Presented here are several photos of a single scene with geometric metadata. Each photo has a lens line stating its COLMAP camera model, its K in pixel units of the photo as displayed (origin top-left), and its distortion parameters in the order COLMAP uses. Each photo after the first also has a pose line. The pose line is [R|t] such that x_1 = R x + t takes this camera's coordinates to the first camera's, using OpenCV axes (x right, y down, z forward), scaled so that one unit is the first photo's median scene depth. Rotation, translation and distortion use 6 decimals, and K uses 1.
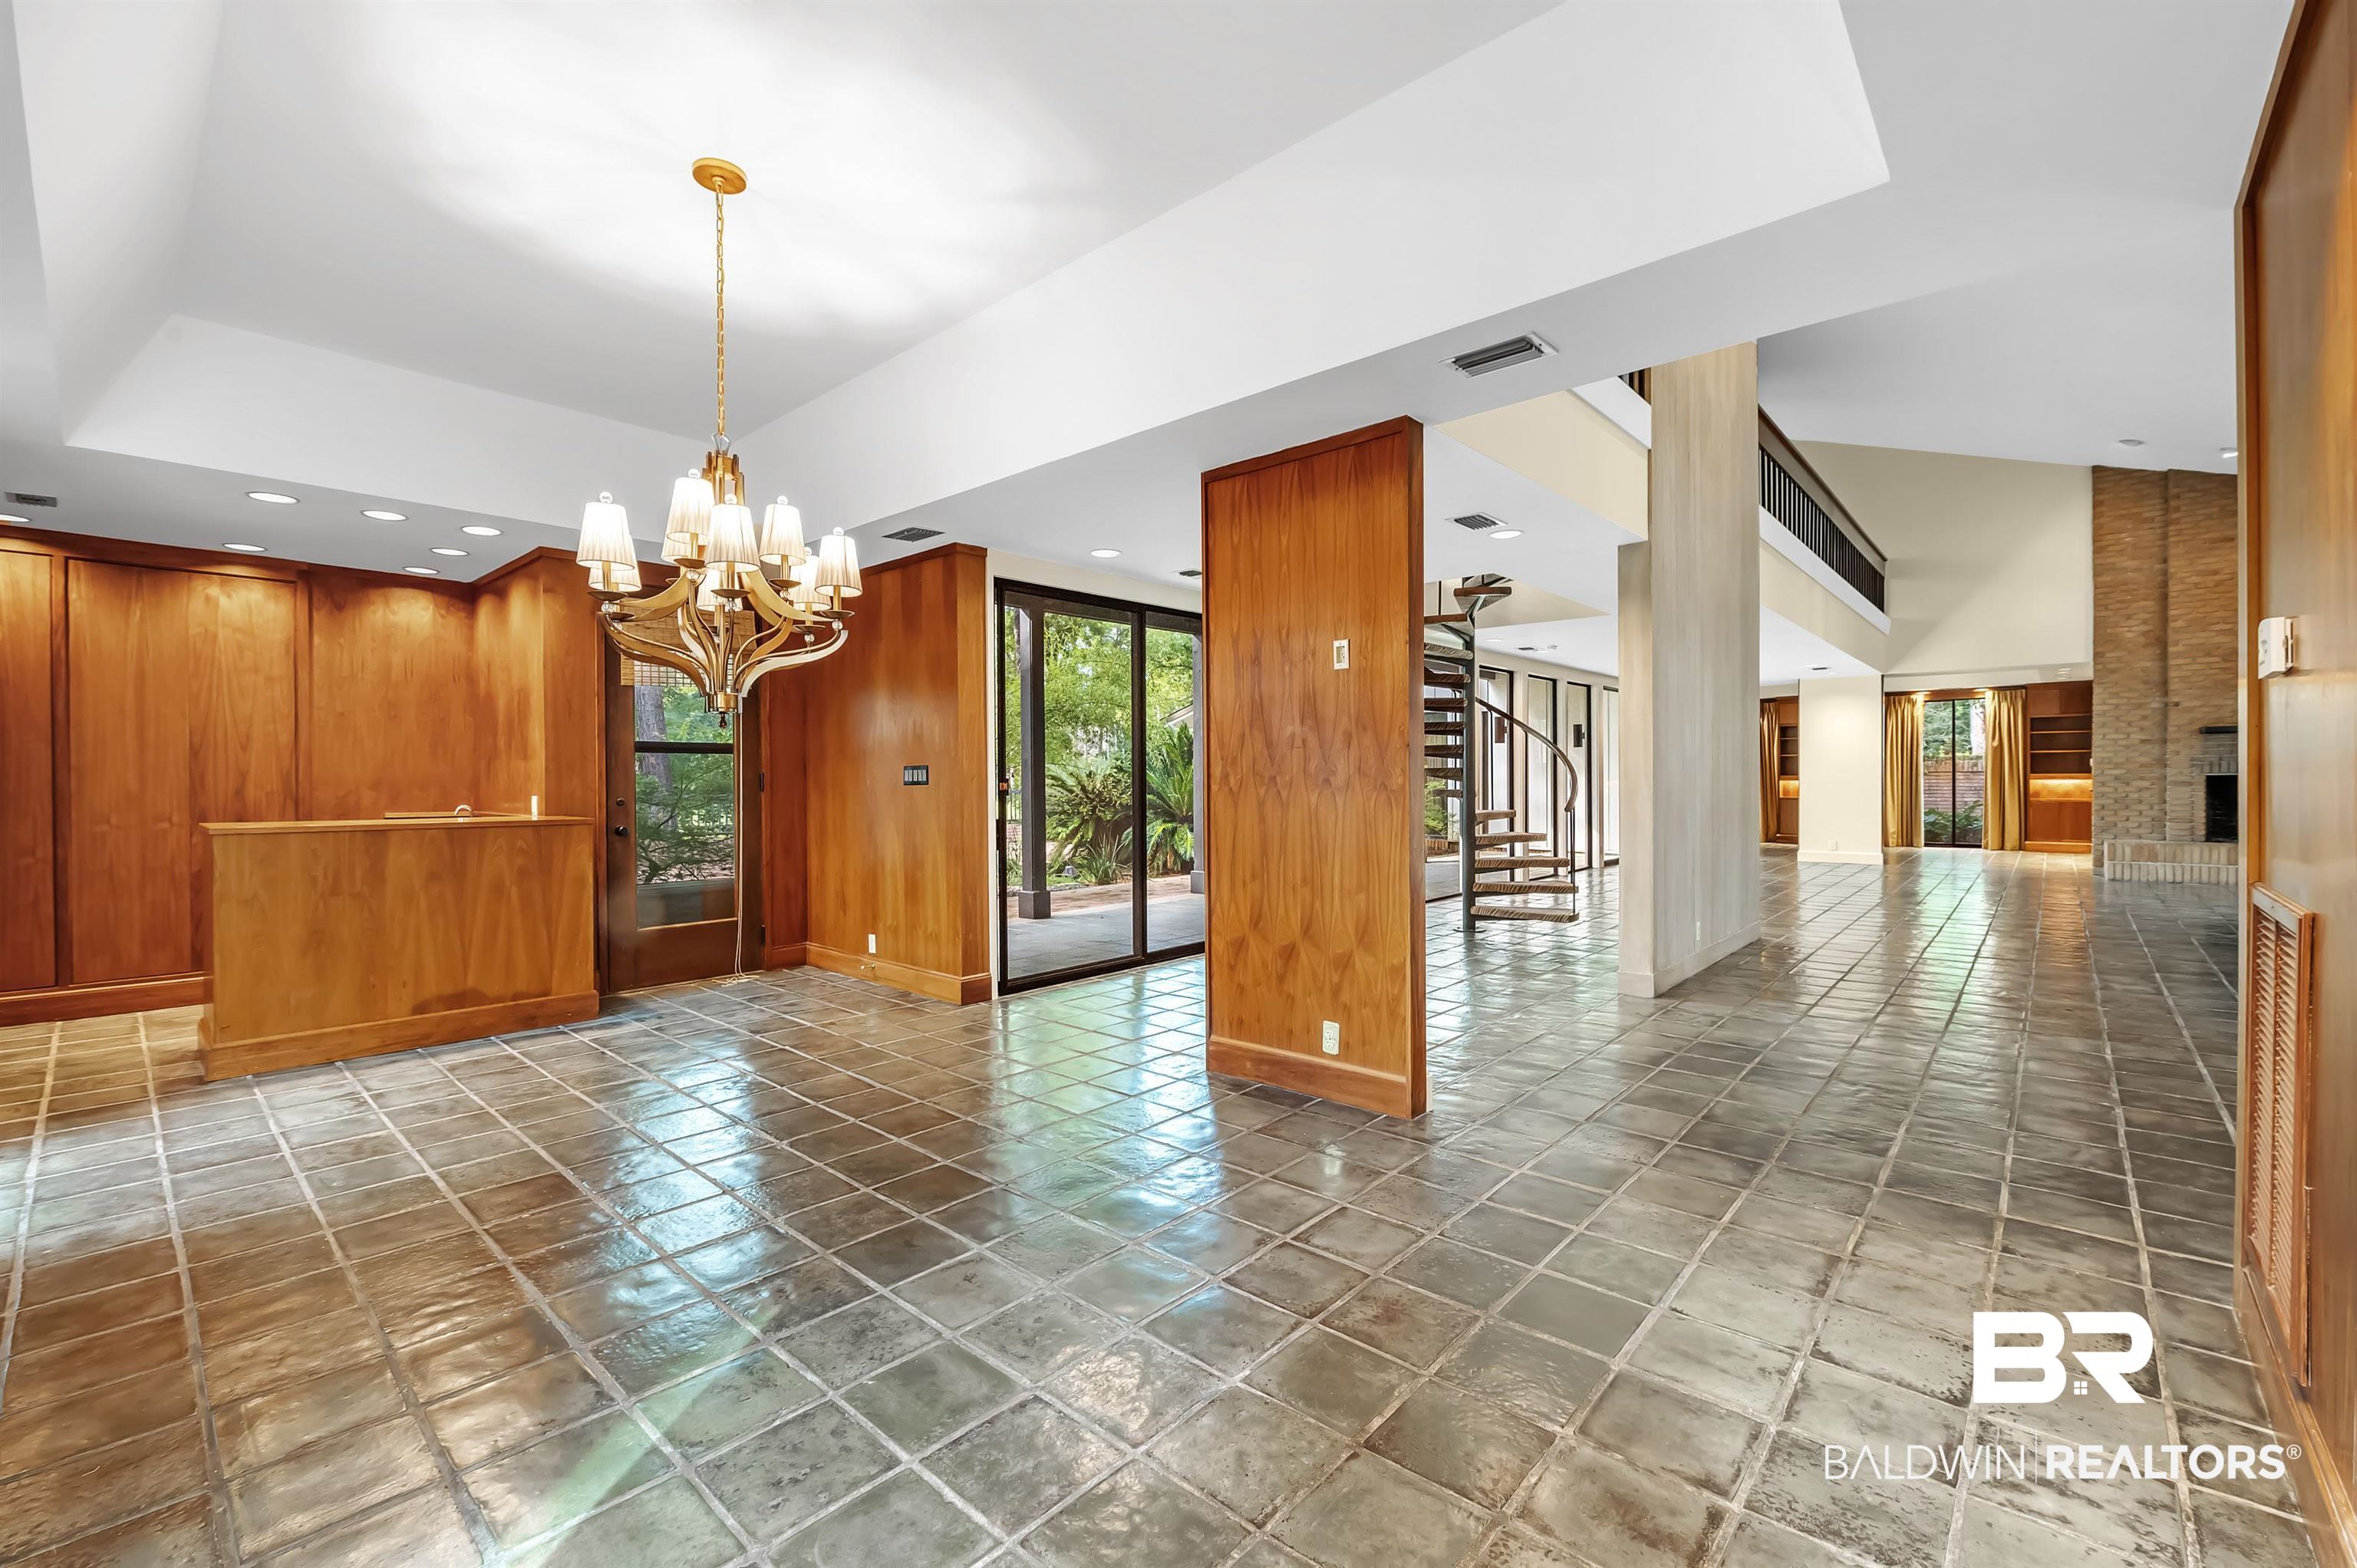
lens RADIAL K [[992.7, 0, 1186.8], [0, 992.7, 781.2], [0, 0, 1]] dist [-0.004237, -0.000232]
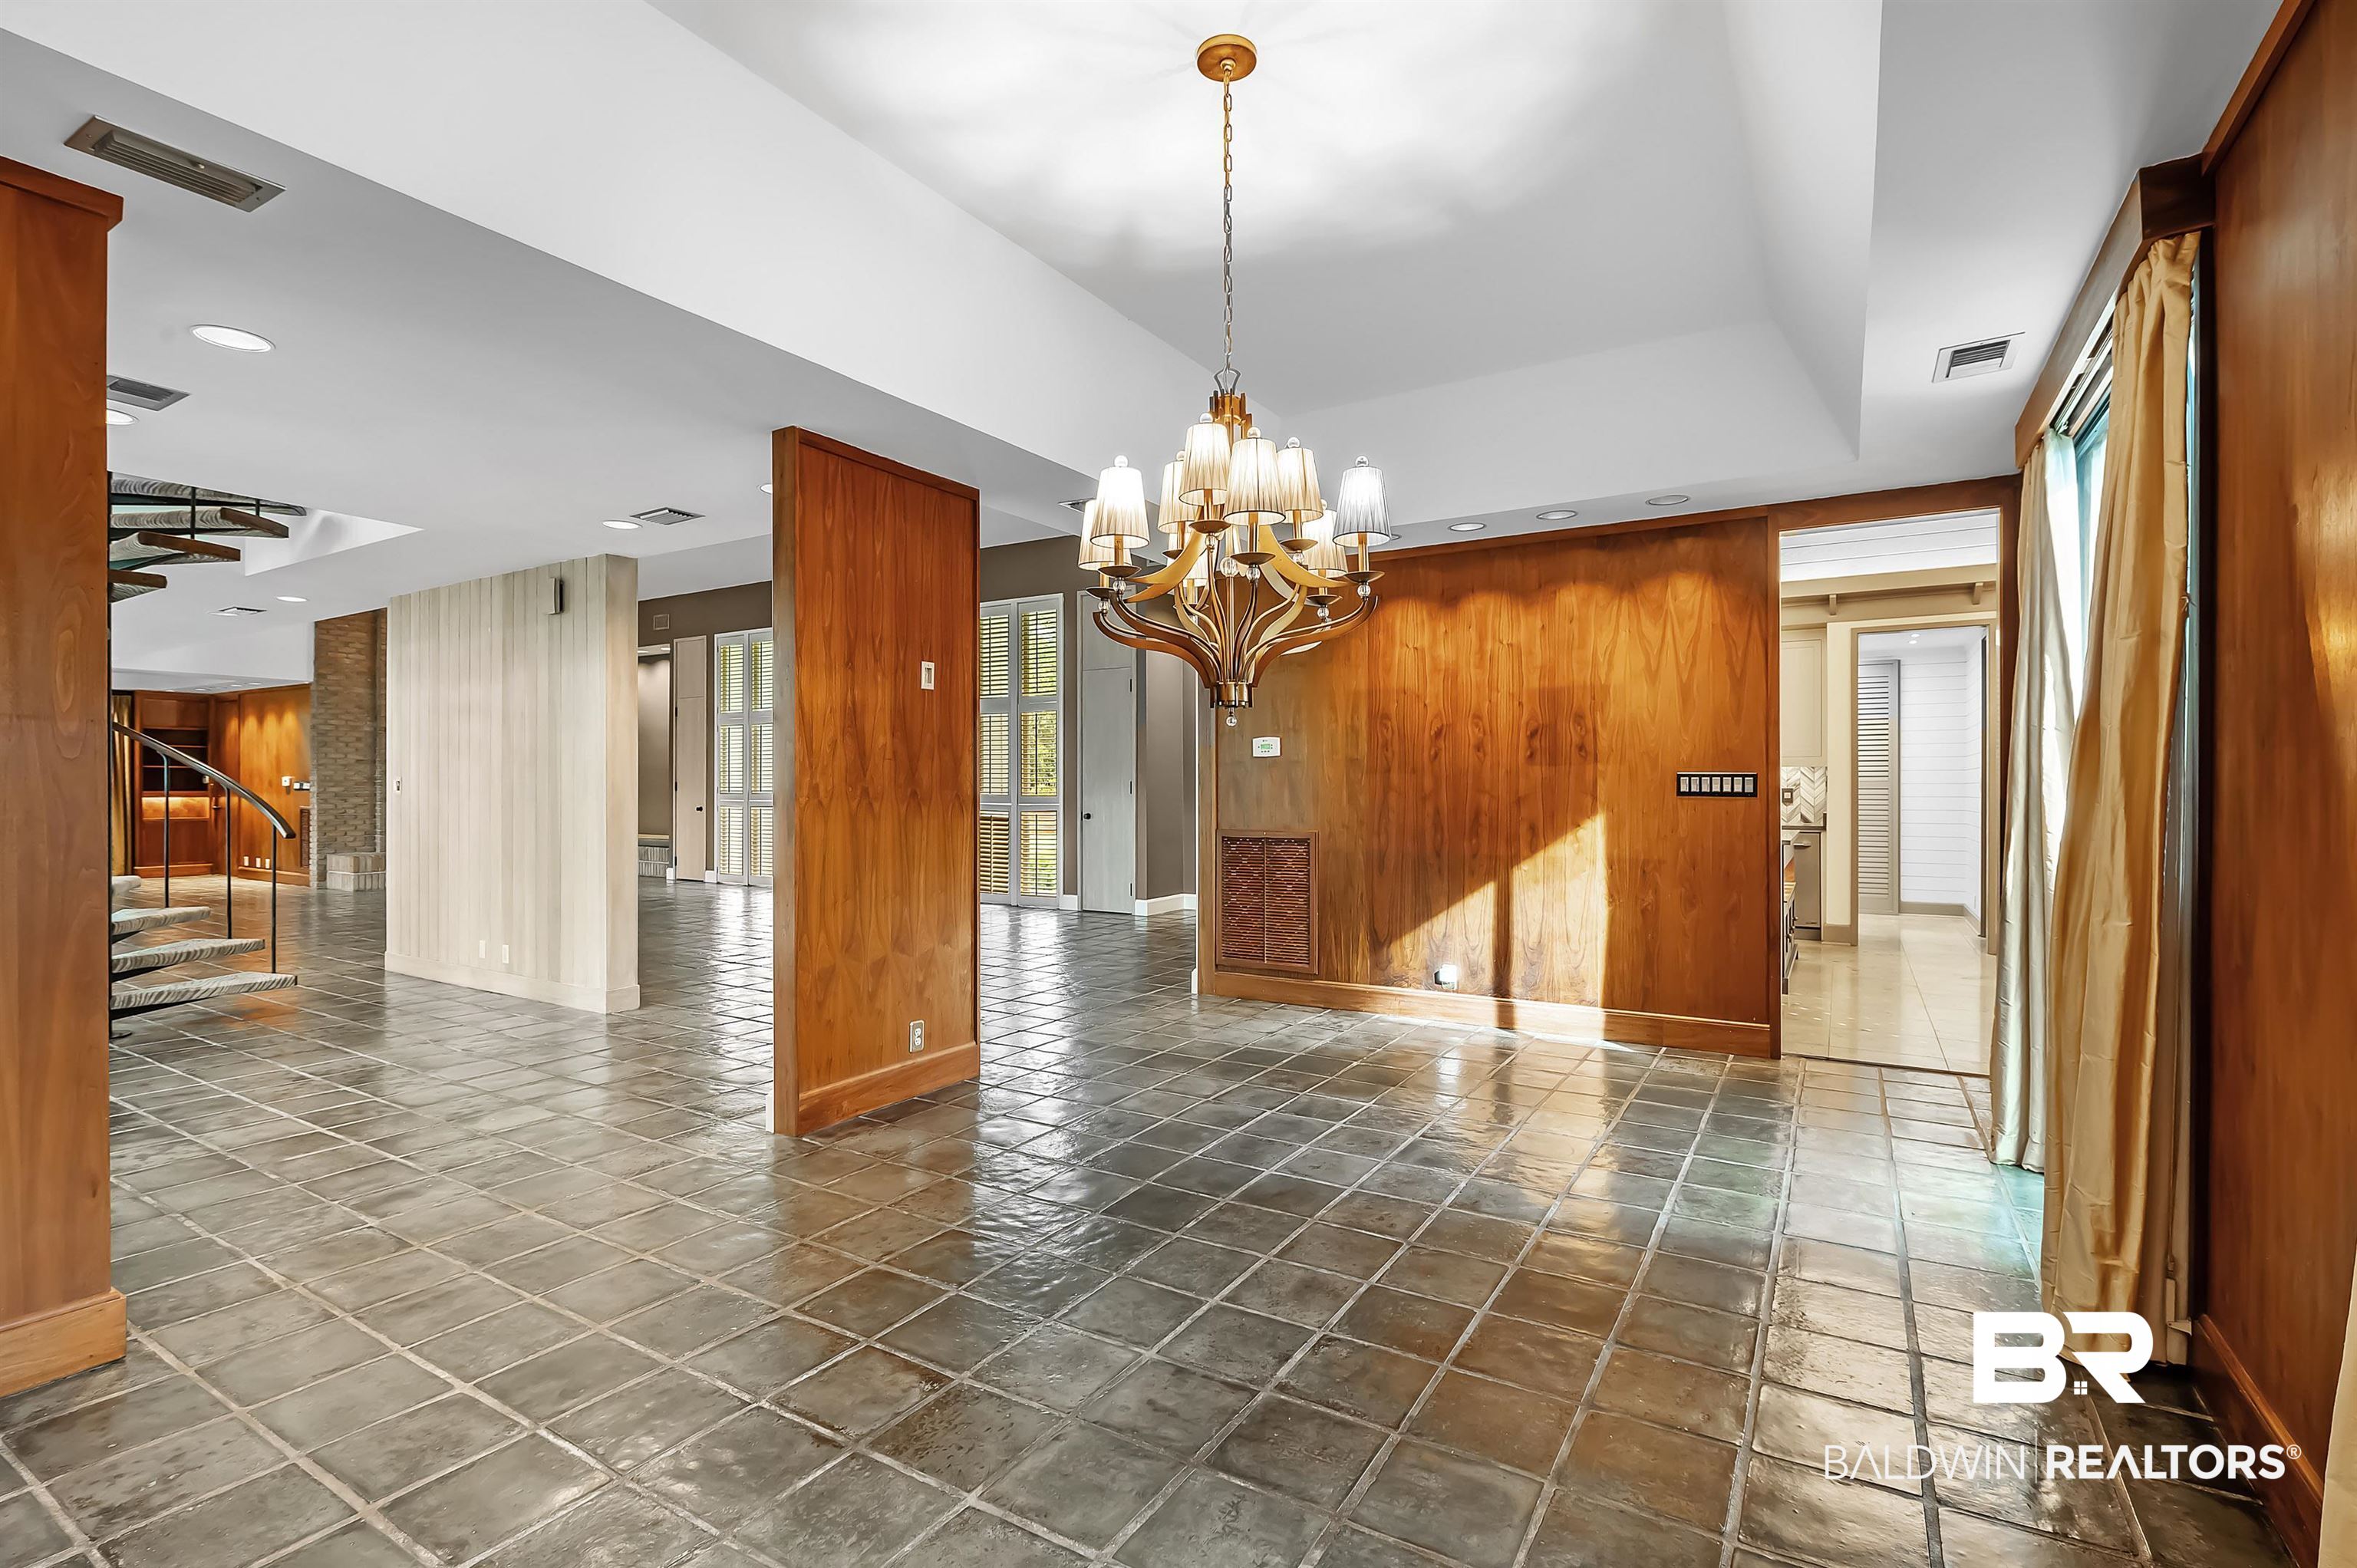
lens RADIAL K [[1035.8, 0, 1222.1], [0, 1035.8, 785.2], [0, 0, 1]] dist [-0.010818, -0.000081]
pose [[-0.195162, 0.008729, 0.980732, -0.771479], [0.006707, 0.999949, -0.007566, 0.002215], [-0.980748, 0.005101, -0.195211, 0.692124]]
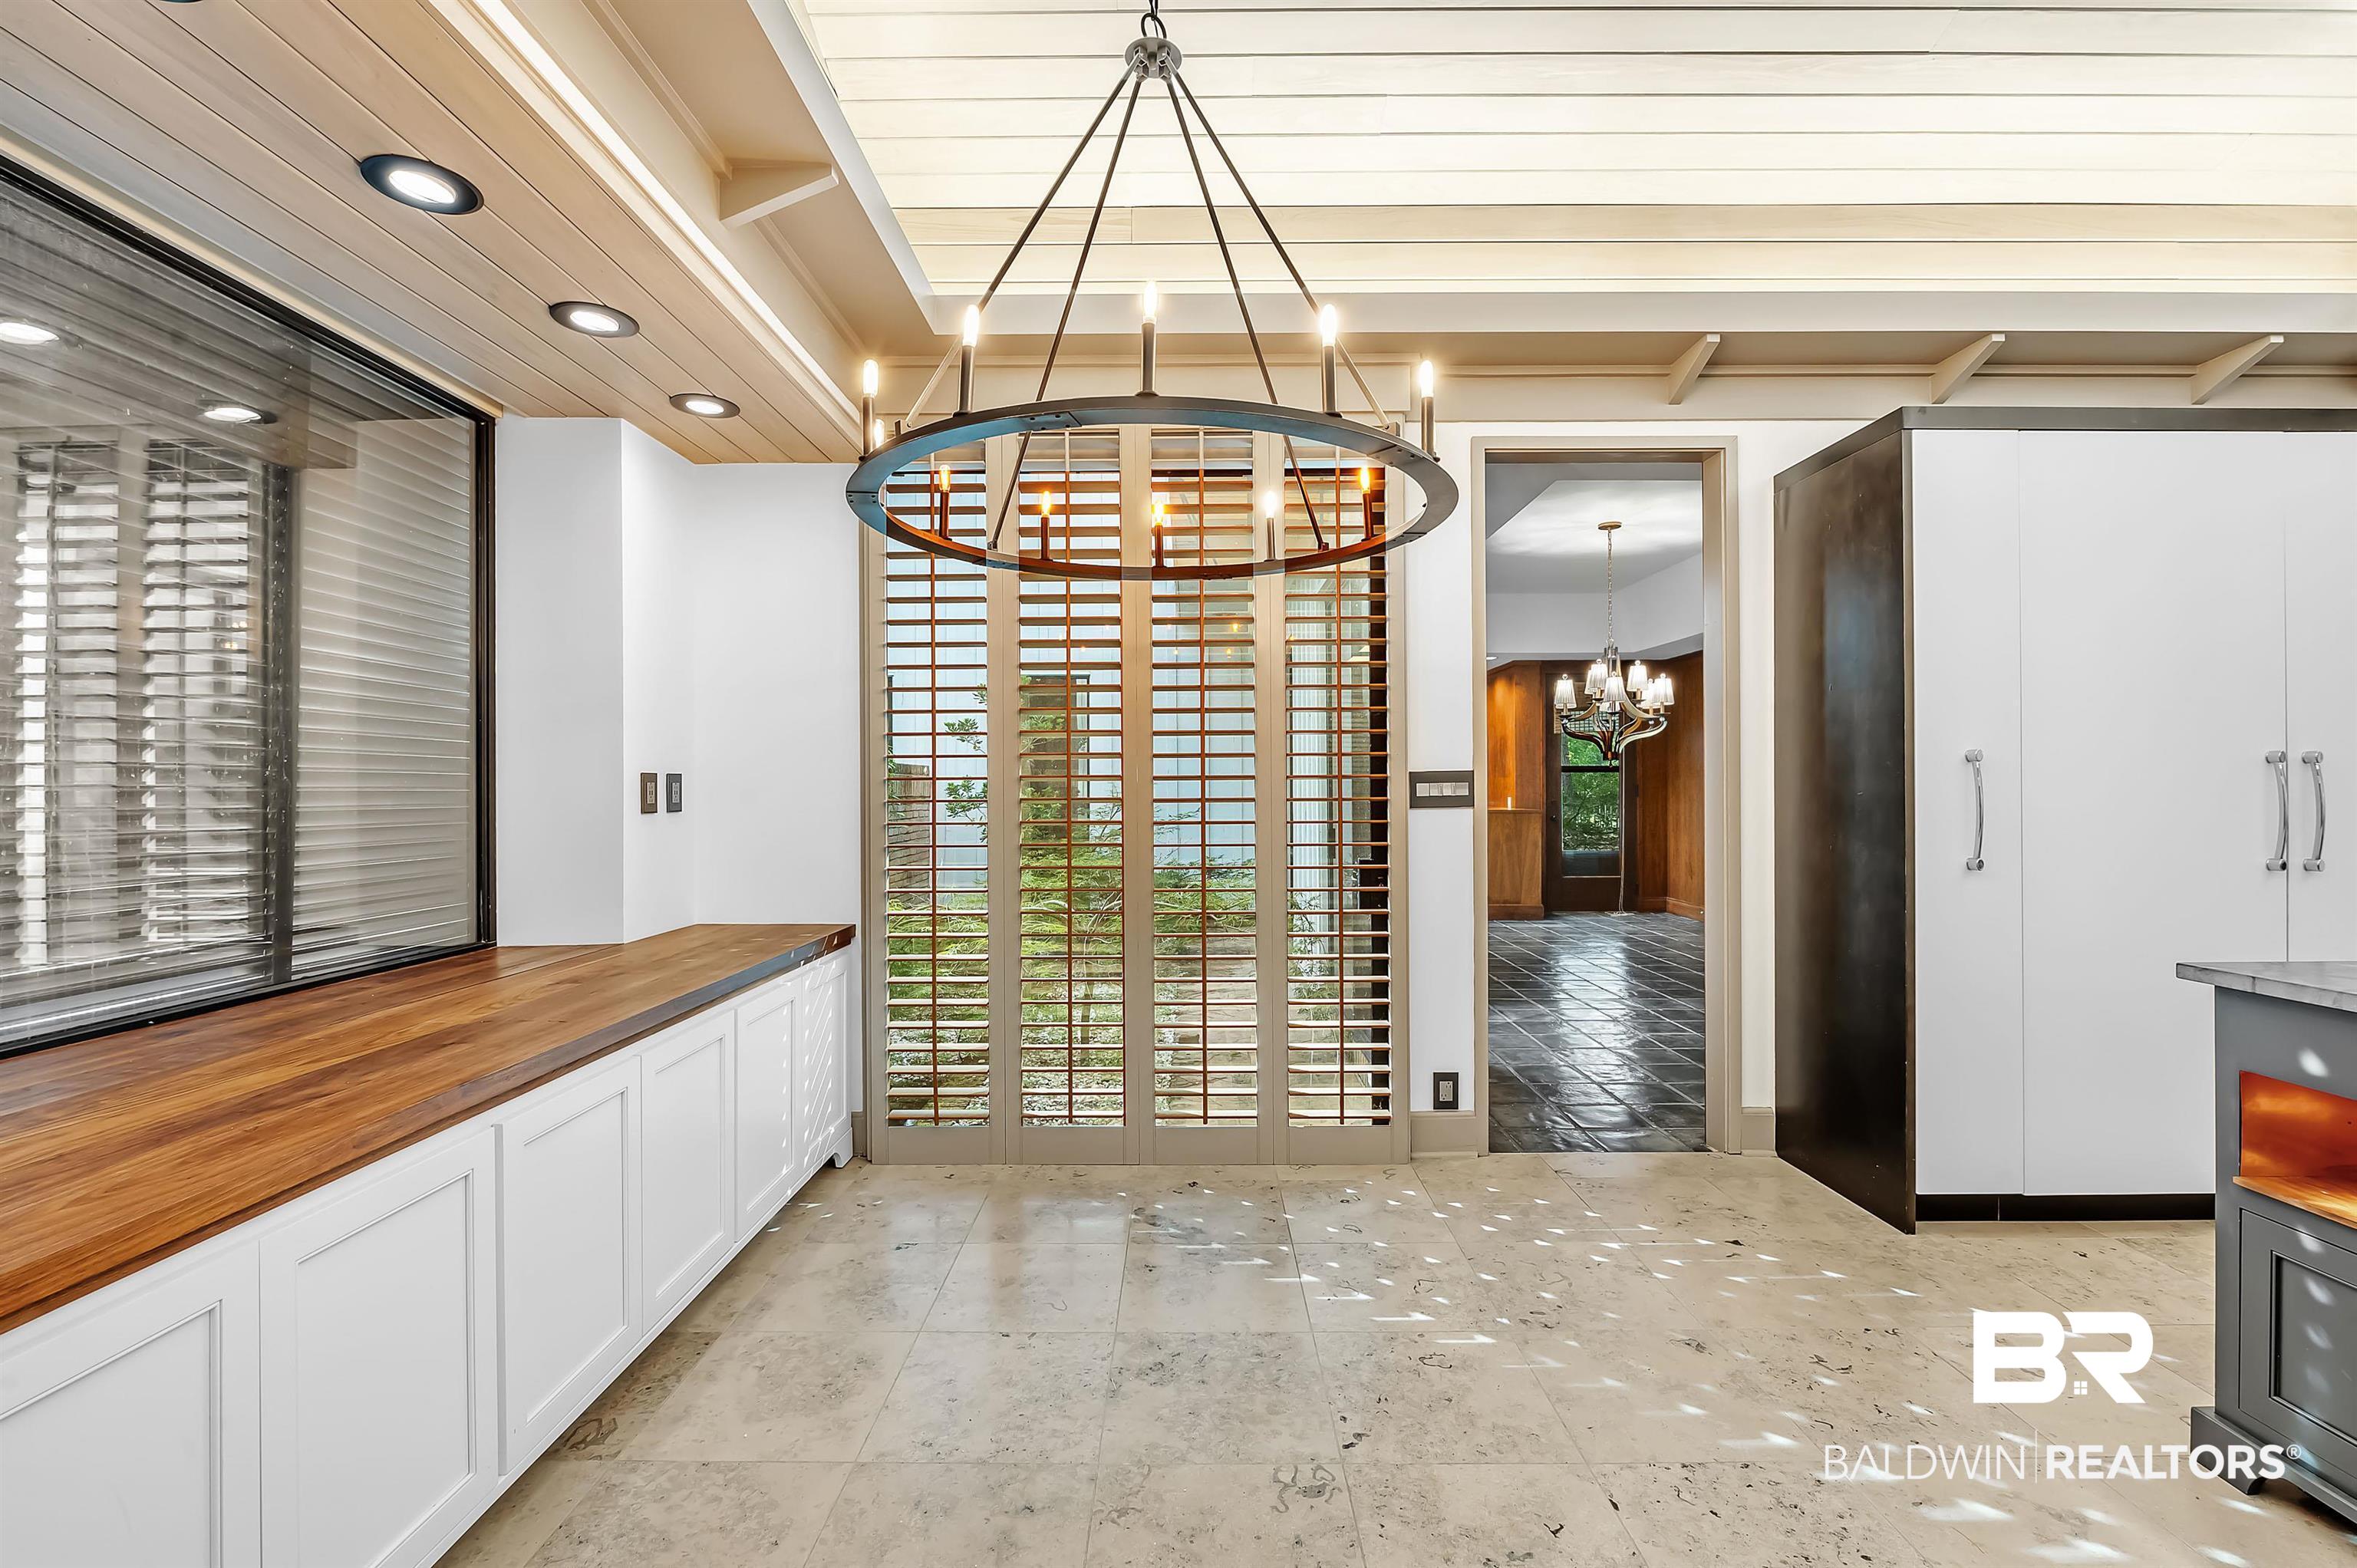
lens RADIAL K [[1035.8, 0, 1173.3], [0, 1035.8, 787.2], [0, 0, 1]] dist [-0.010818, -0.000081]
pose [[0.666406, 0.002199, -0.745585, 0.356220], [-0.003067, 0.999995, 0.000208, -0.002333], [0.745582, 0.002148, 0.666410, -0.749108]]
